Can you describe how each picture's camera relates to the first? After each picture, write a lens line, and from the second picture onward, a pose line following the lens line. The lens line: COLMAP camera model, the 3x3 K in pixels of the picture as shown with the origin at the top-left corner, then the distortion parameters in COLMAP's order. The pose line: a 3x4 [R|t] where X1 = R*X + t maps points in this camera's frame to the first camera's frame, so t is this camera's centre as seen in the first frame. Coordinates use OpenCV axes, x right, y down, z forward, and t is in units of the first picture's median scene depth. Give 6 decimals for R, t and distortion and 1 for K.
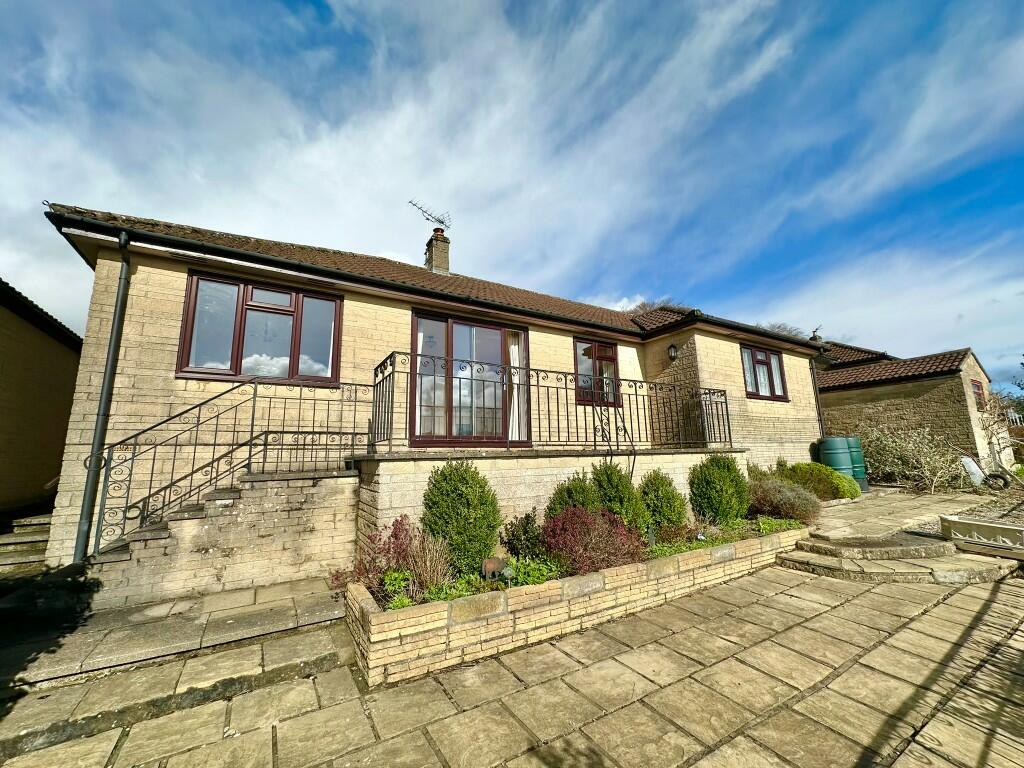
lens RADIAL K [[408.4, 0, 512.0], [0, 408.4, 384.0], [0, 0, 1]] dist [0.000452, -0.000230]
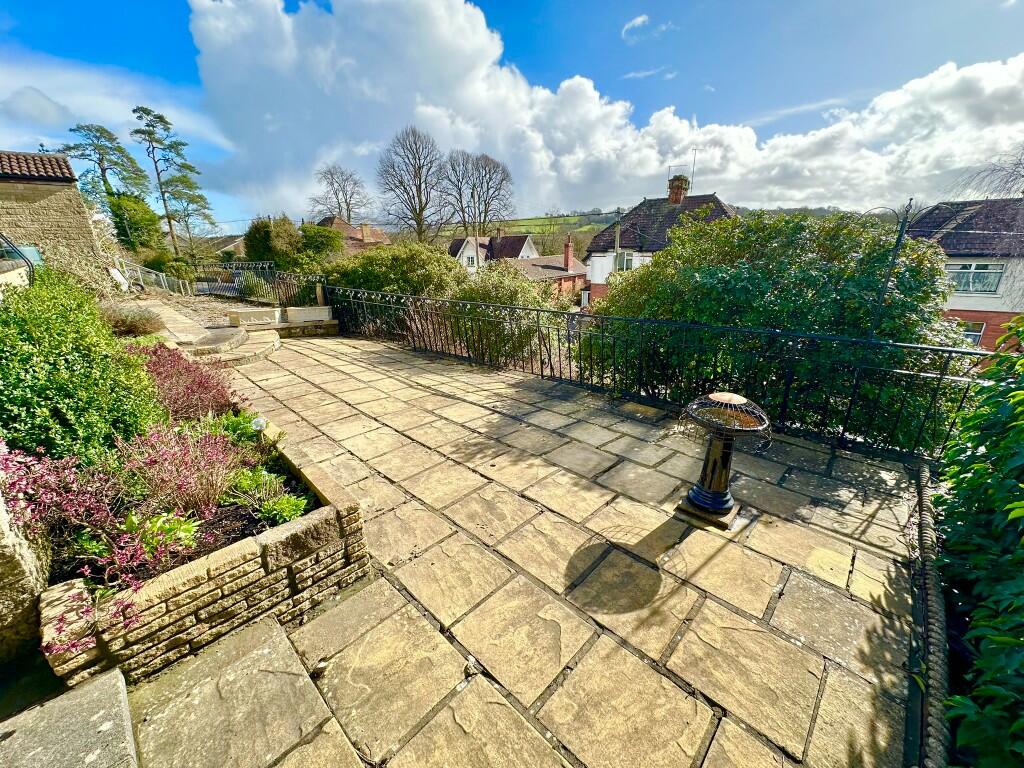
lens RADIAL K [[408.4, 0, 512.0], [0, 408.4, 384.0], [0, 0, 1]] dist [0.000452, -0.000230]
pose [[-0.261249, -0.282702, 0.922946, -0.967281], [-0.141330, 0.957050, 0.253143, 0.160189], [-0.954869, -0.064307, -0.289982, 0.932695]]
